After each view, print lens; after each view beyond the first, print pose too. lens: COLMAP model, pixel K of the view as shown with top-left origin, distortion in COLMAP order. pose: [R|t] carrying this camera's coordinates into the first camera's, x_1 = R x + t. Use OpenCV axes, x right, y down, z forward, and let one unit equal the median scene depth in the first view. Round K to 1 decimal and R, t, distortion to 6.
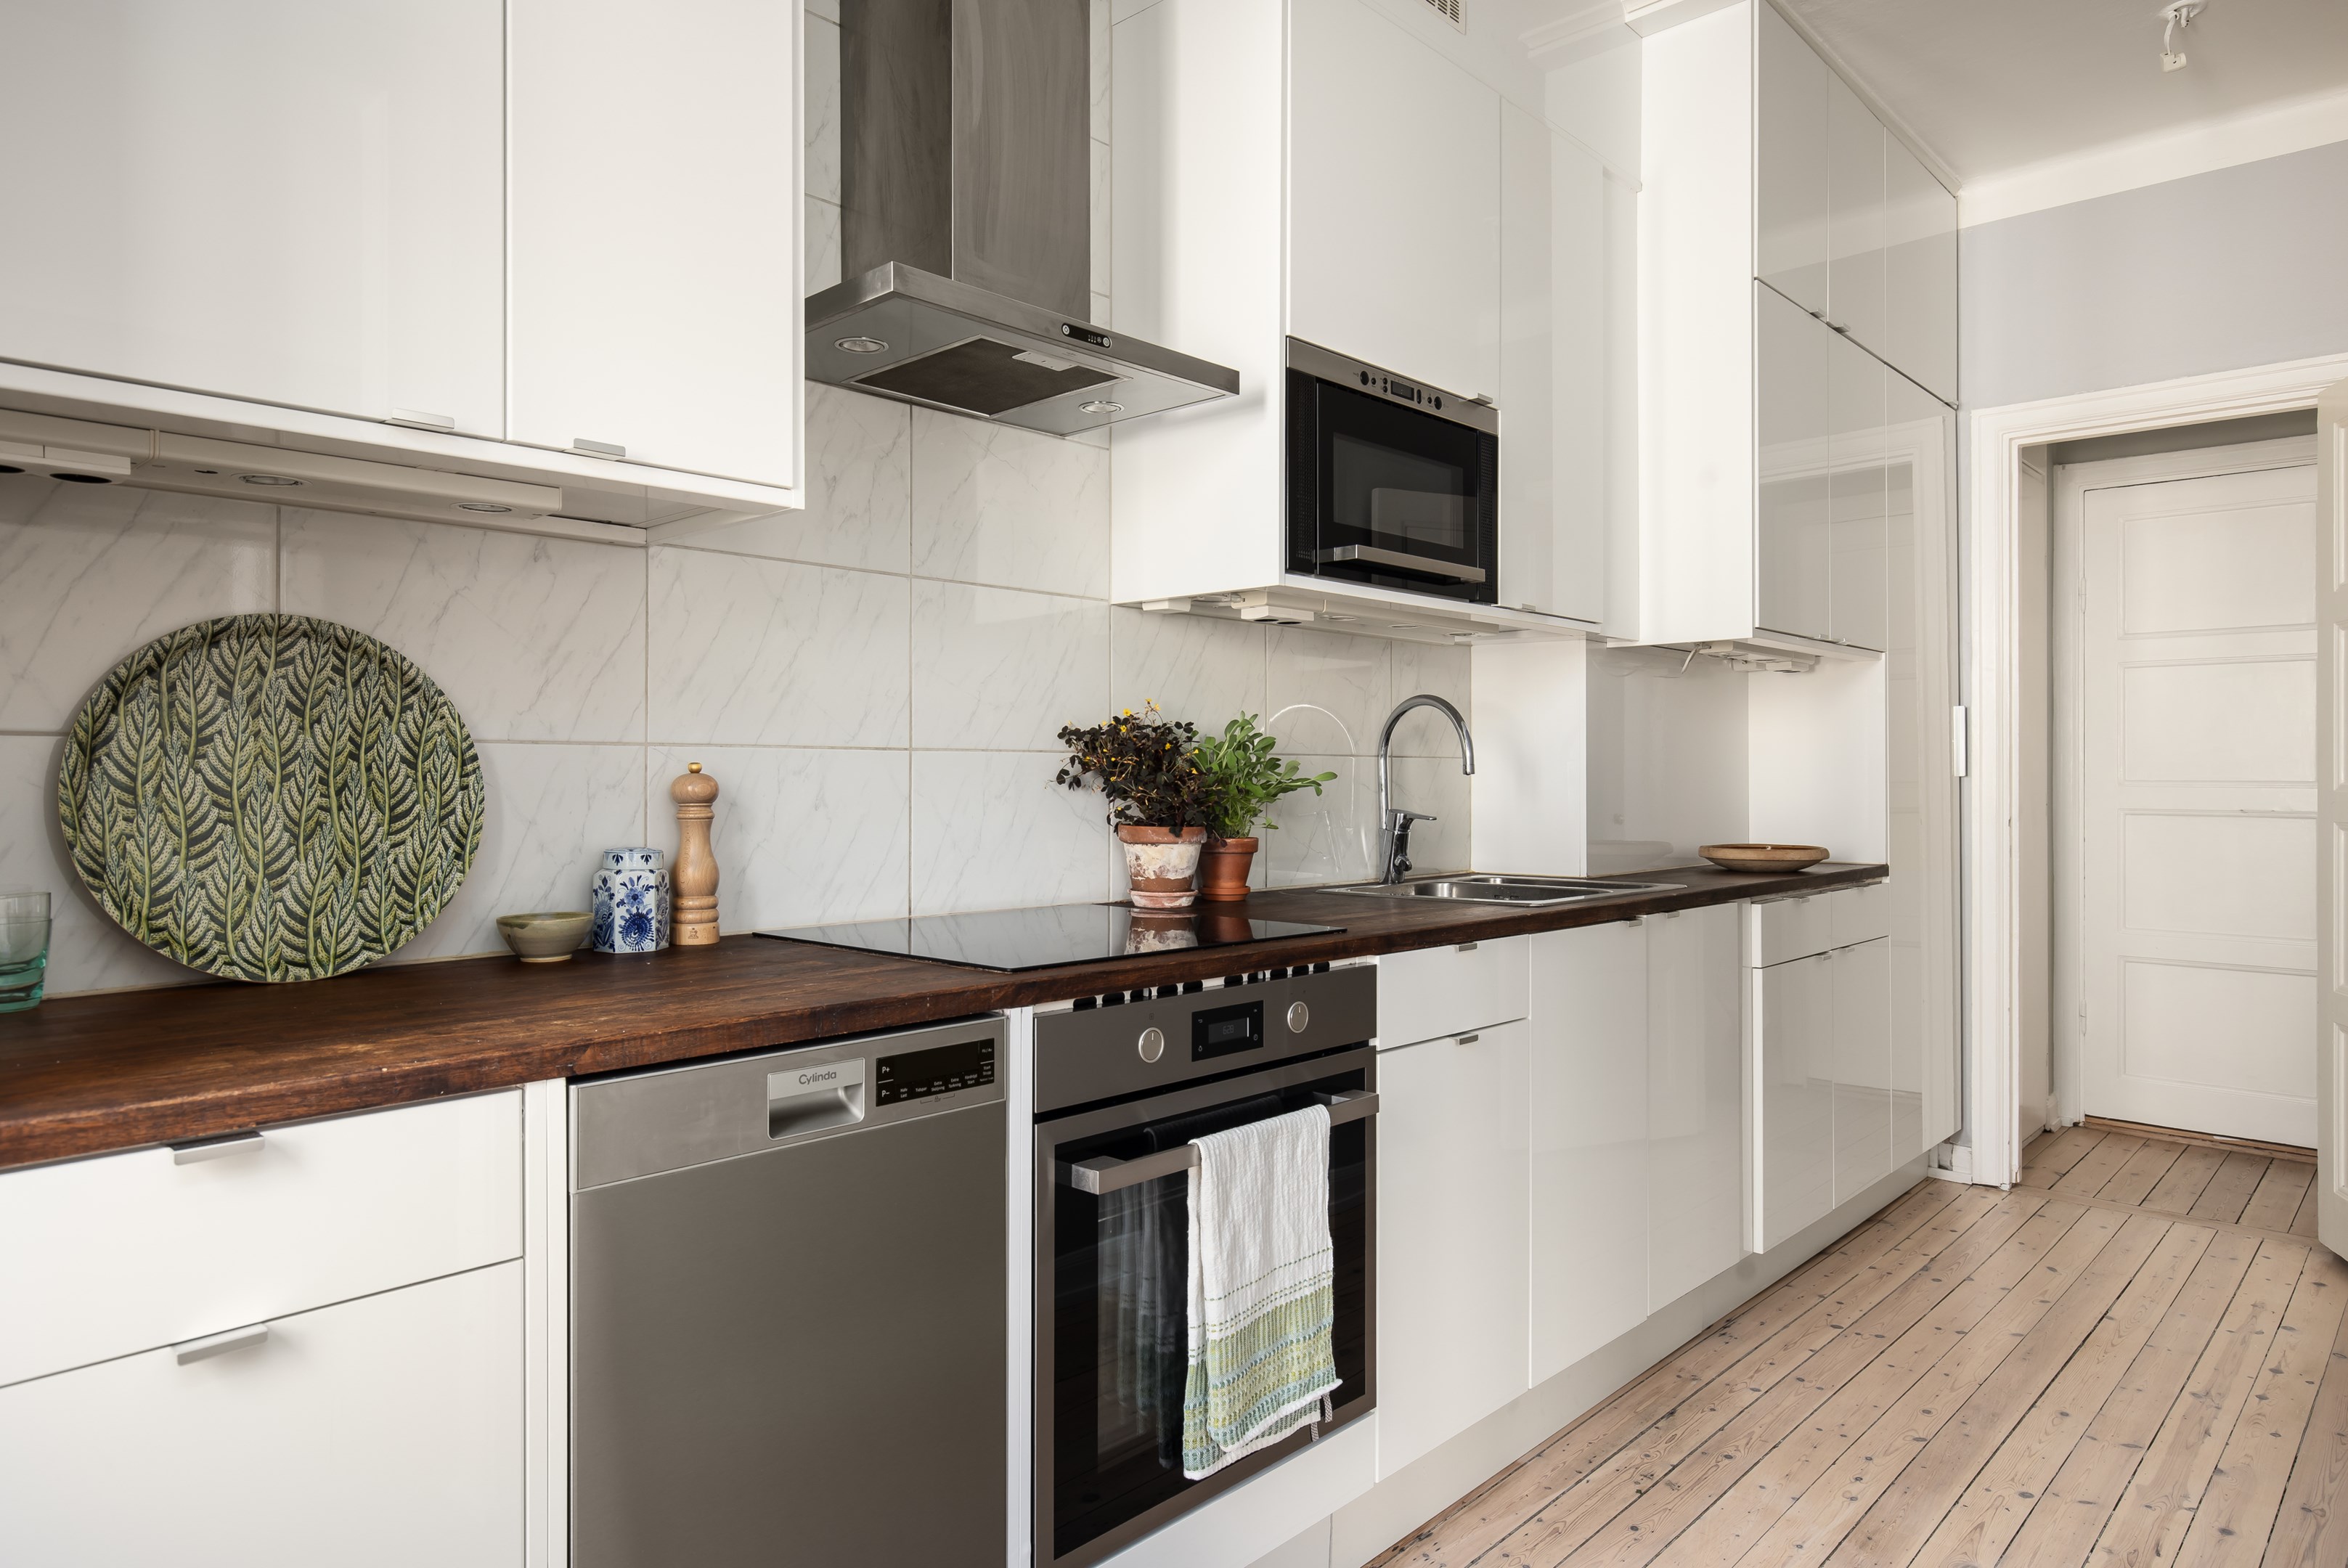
lens RADIAL K [[1427.0, 0, 1174.1], [0, 1427.0, 765.9], [0, 0, 1]] dist [0.004780, 0.004195]
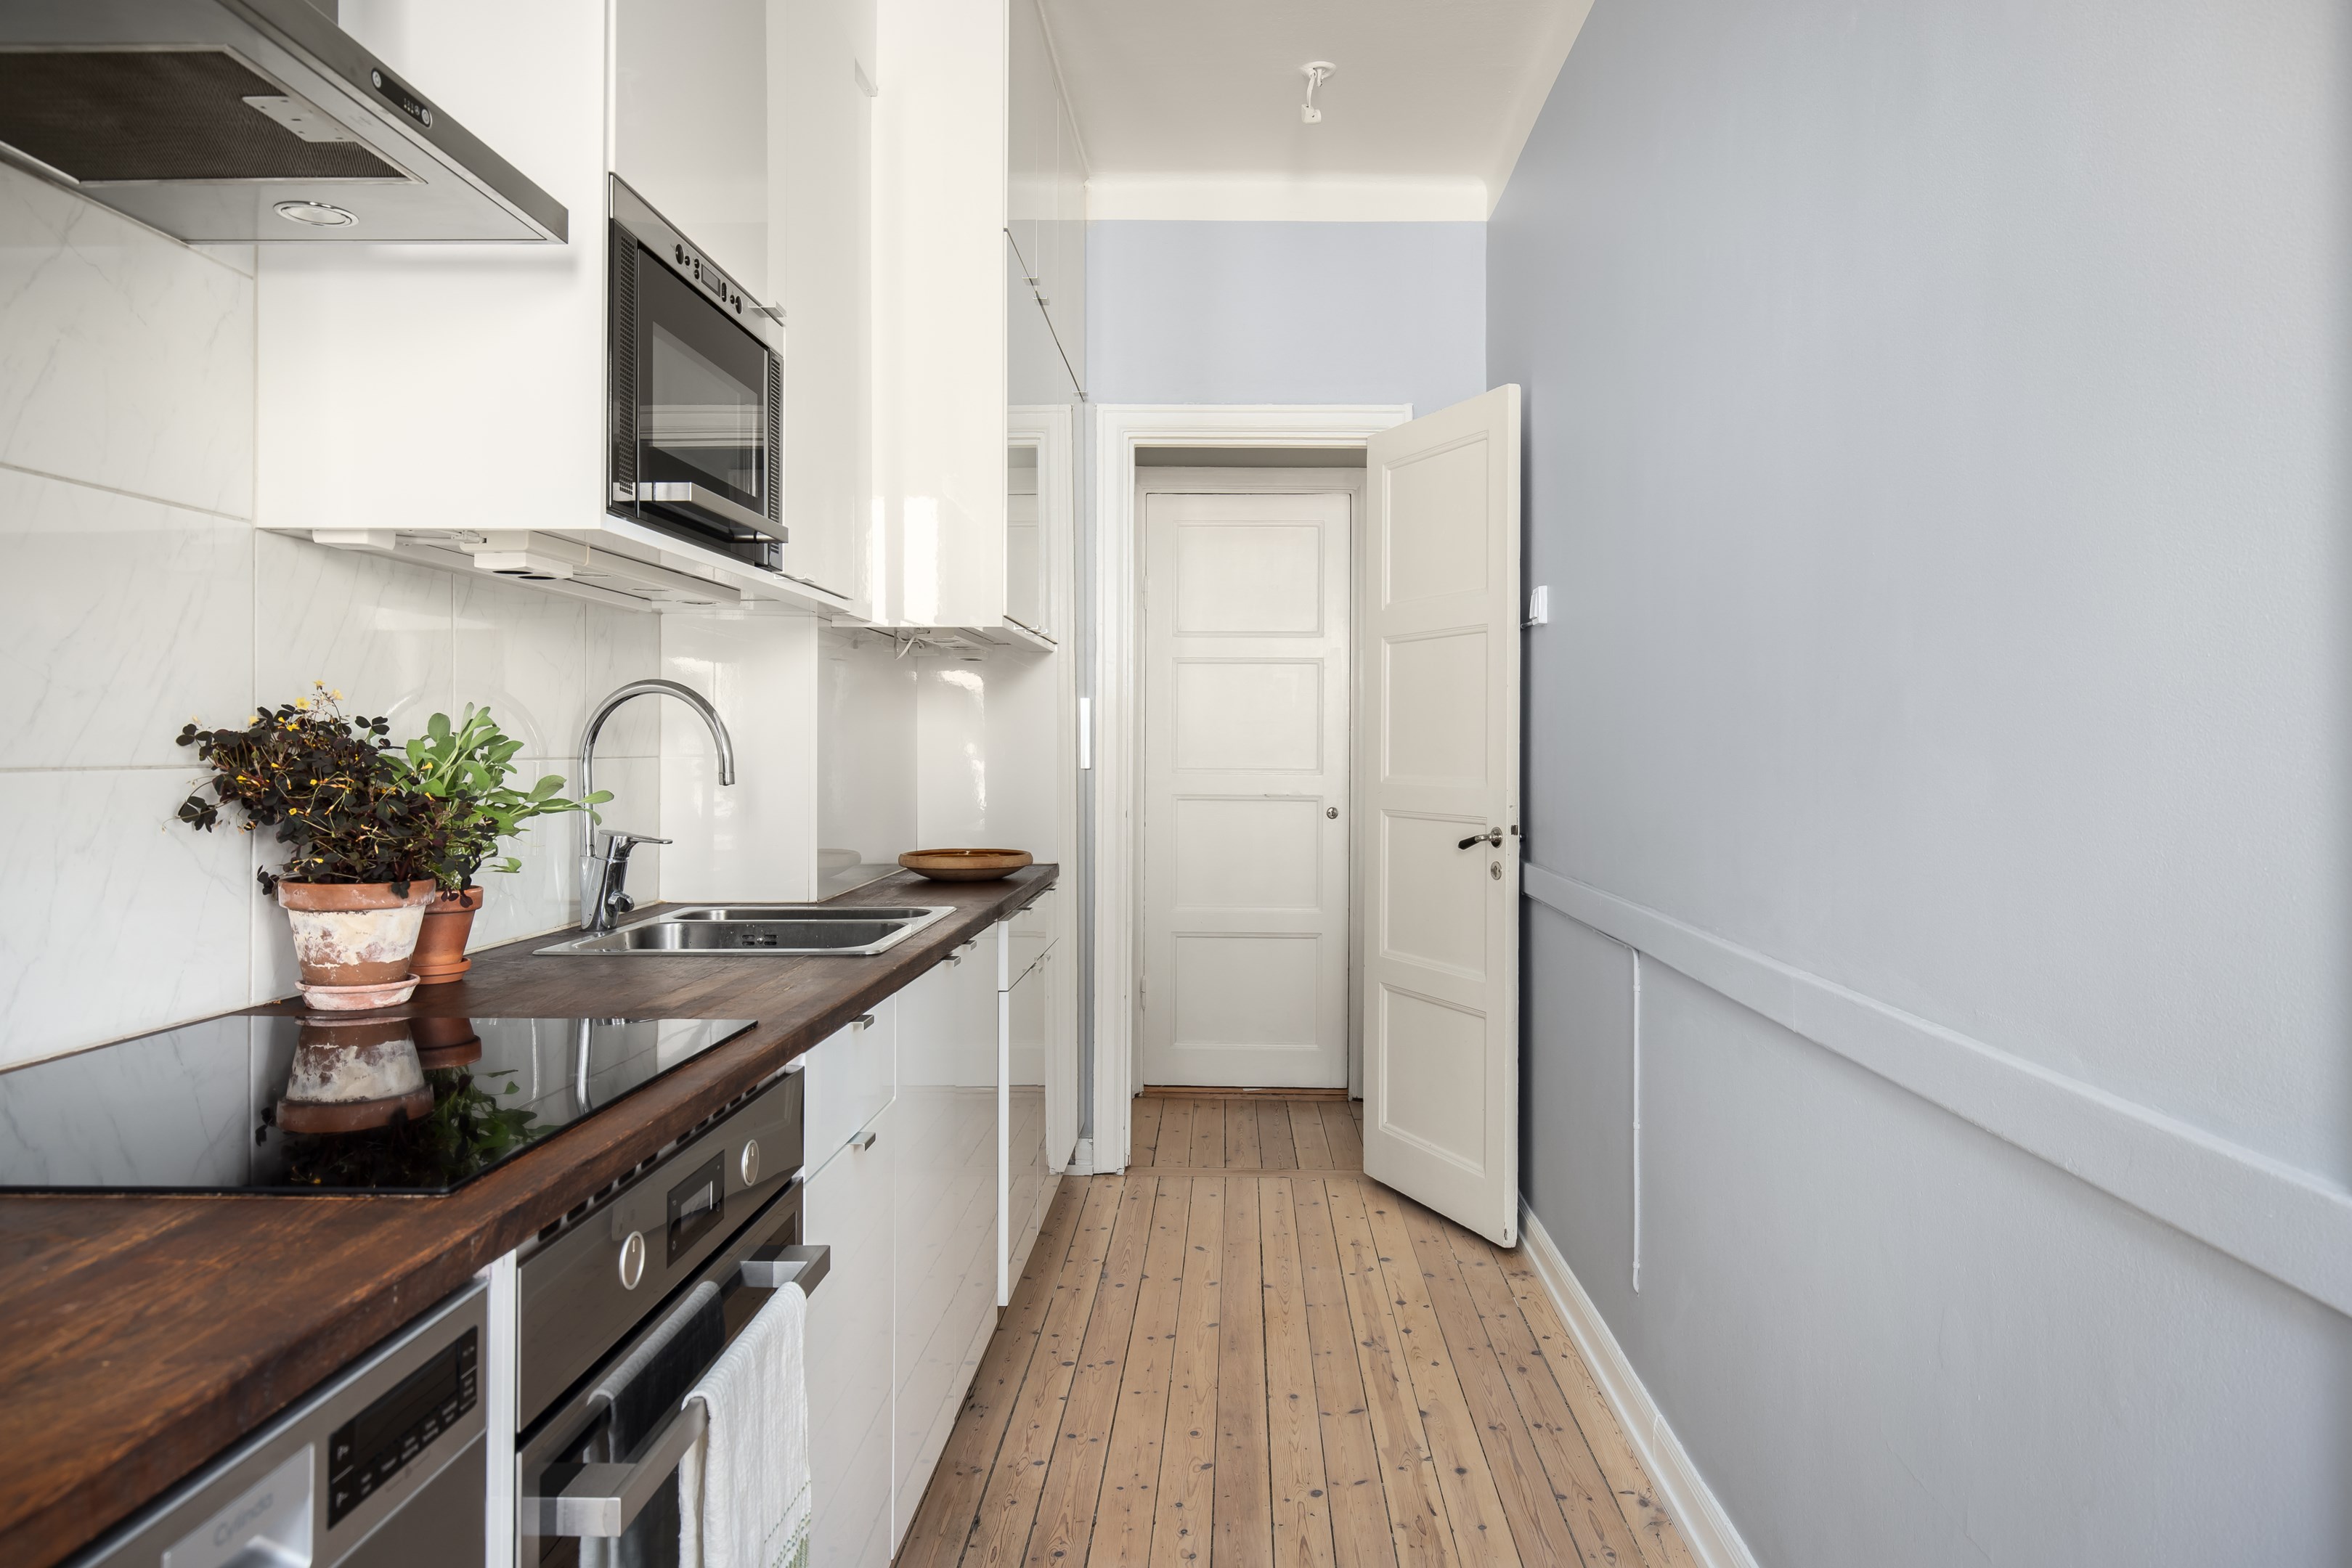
lens RADIAL K [[1568.3, 0, 1212.3], [0, 1568.3, 741.7], [0, 0, 1]] dist [0.012499, -0.006363]
pose [[0.743017, 0.003771, 0.669261, -0.202201], [-0.007604, 0.999967, 0.002808, -0.026062], [-0.669229, -0.007175, 0.743022, 0.217176]]
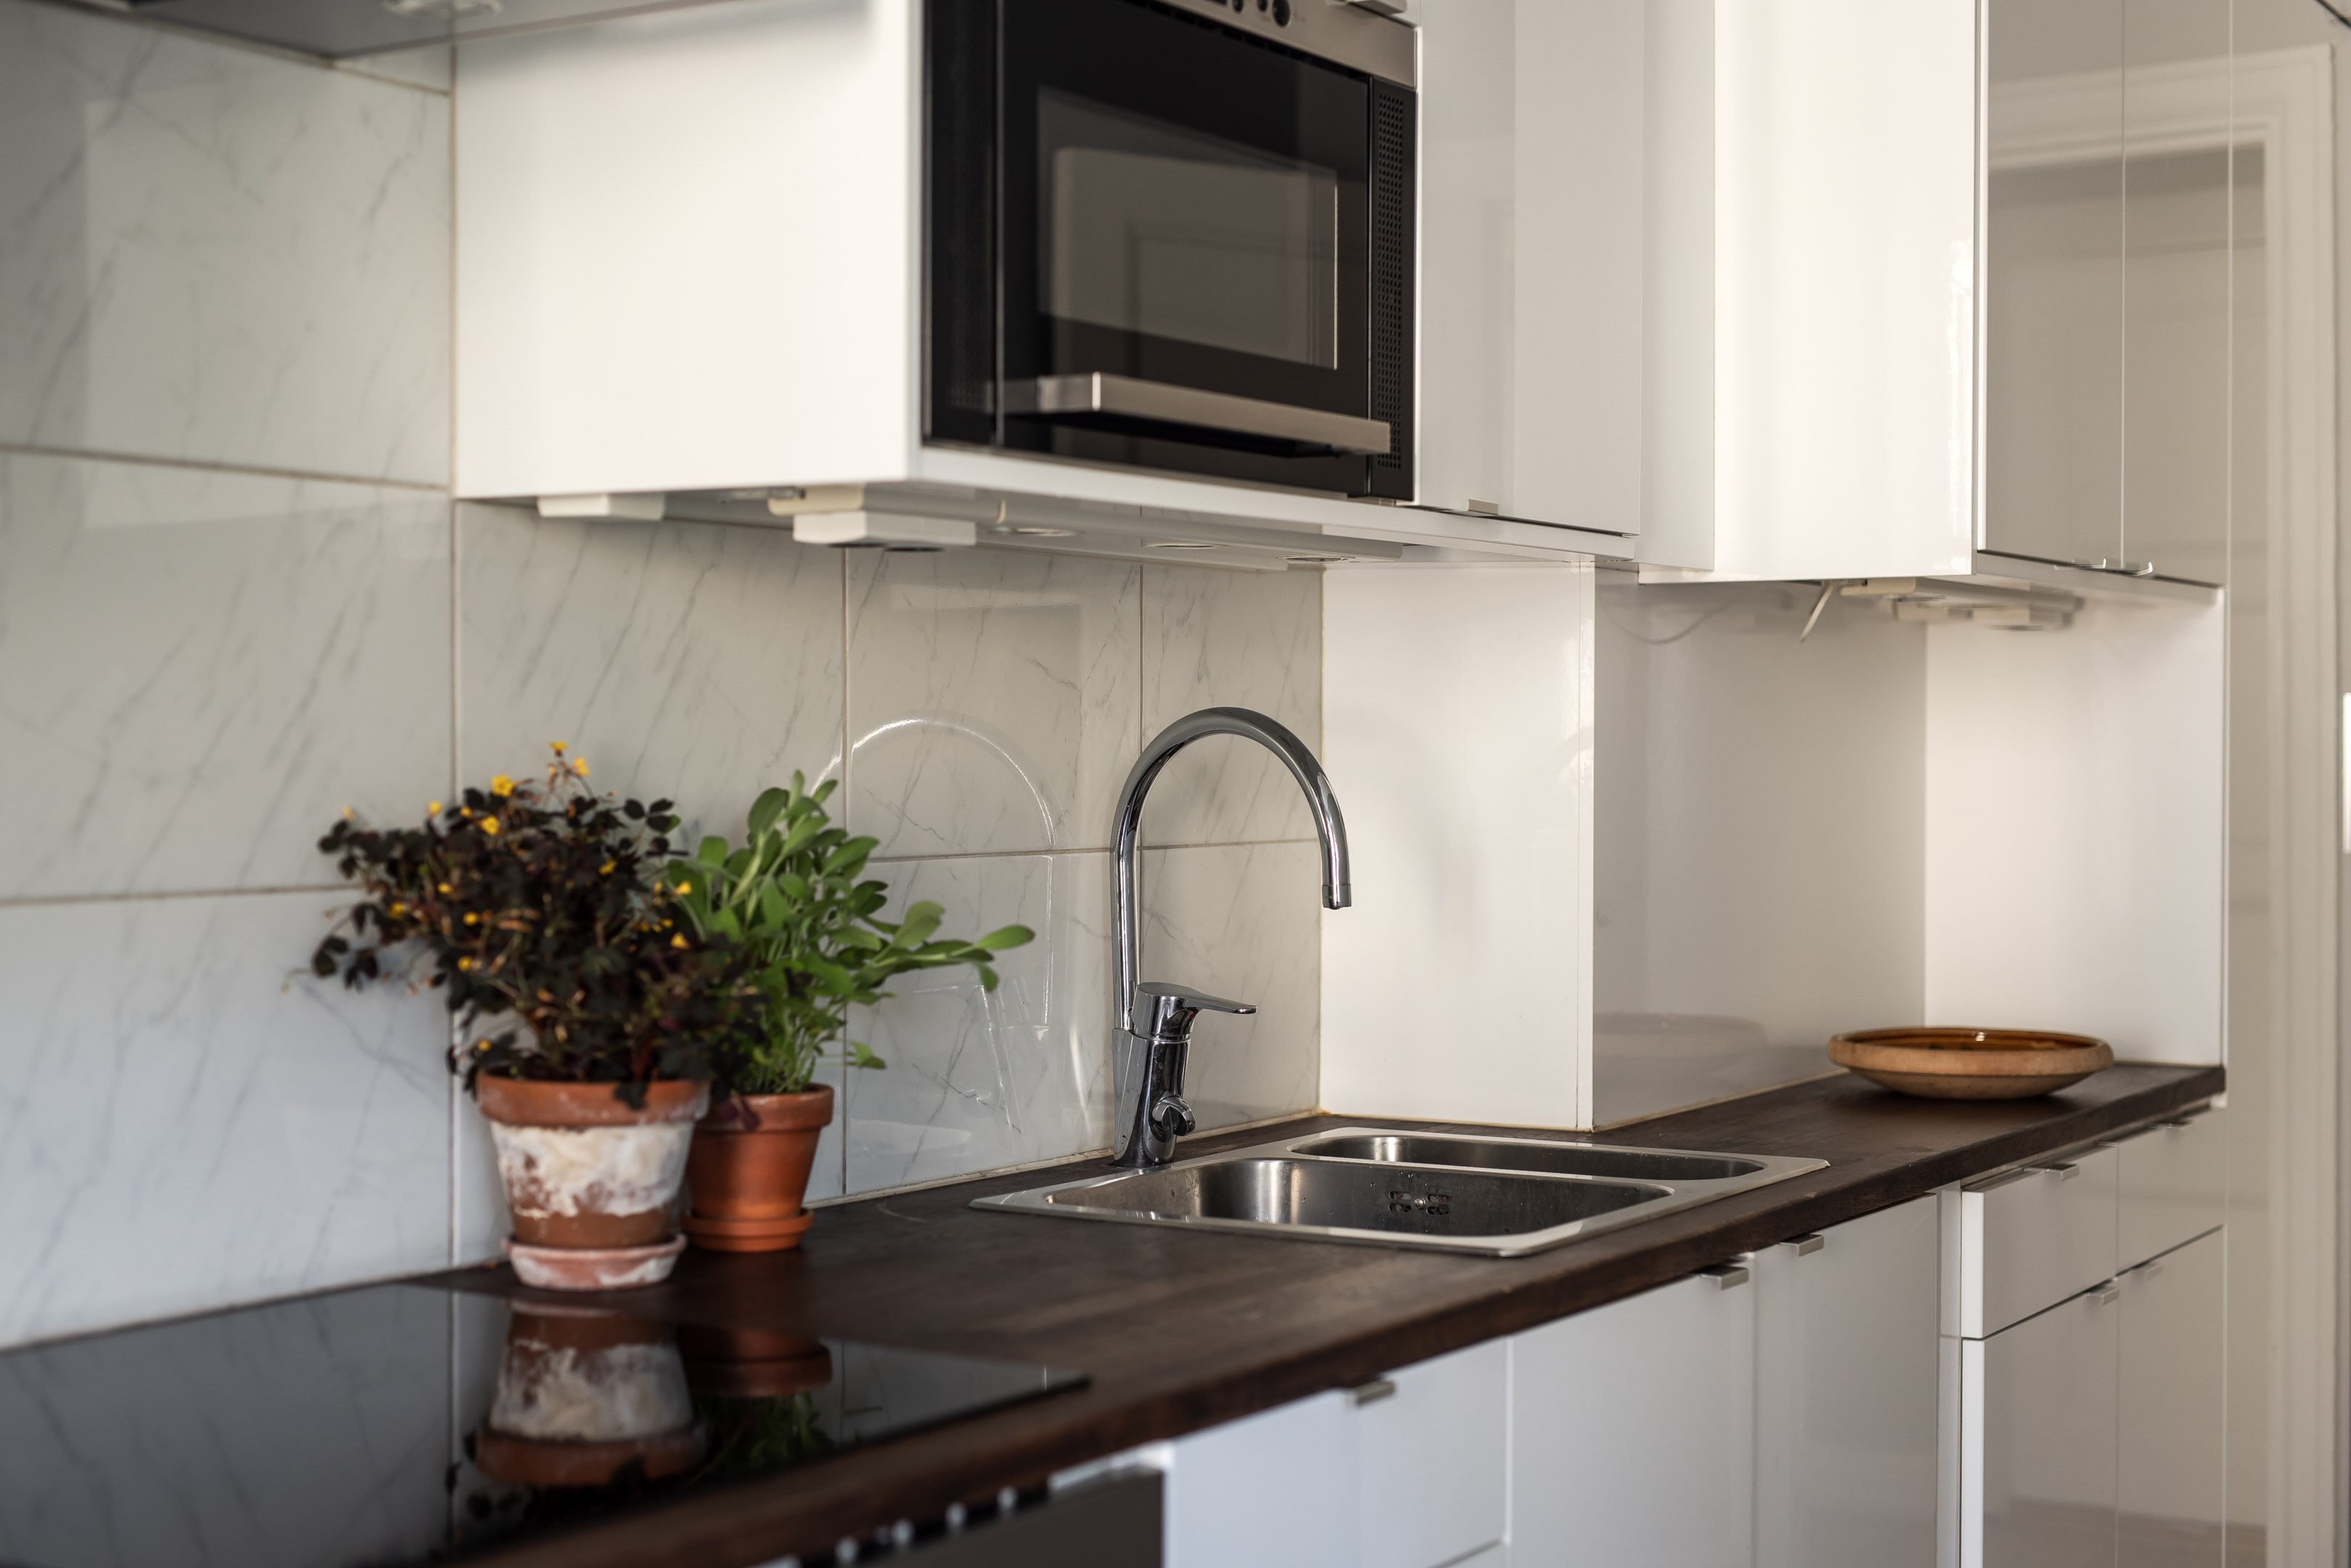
lens RADIAL K [[3311.3, 0, 1185.6], [0, 3311.3, 799.9], [0, 0, 1]] dist [0.006338, 0.000000]
pose [[0.981127, 0.000368, 0.193365, -0.024924], [-0.005221, 0.999684, 0.024585, -0.057203], [-0.193295, -0.025130, 0.980819, 0.084773]]
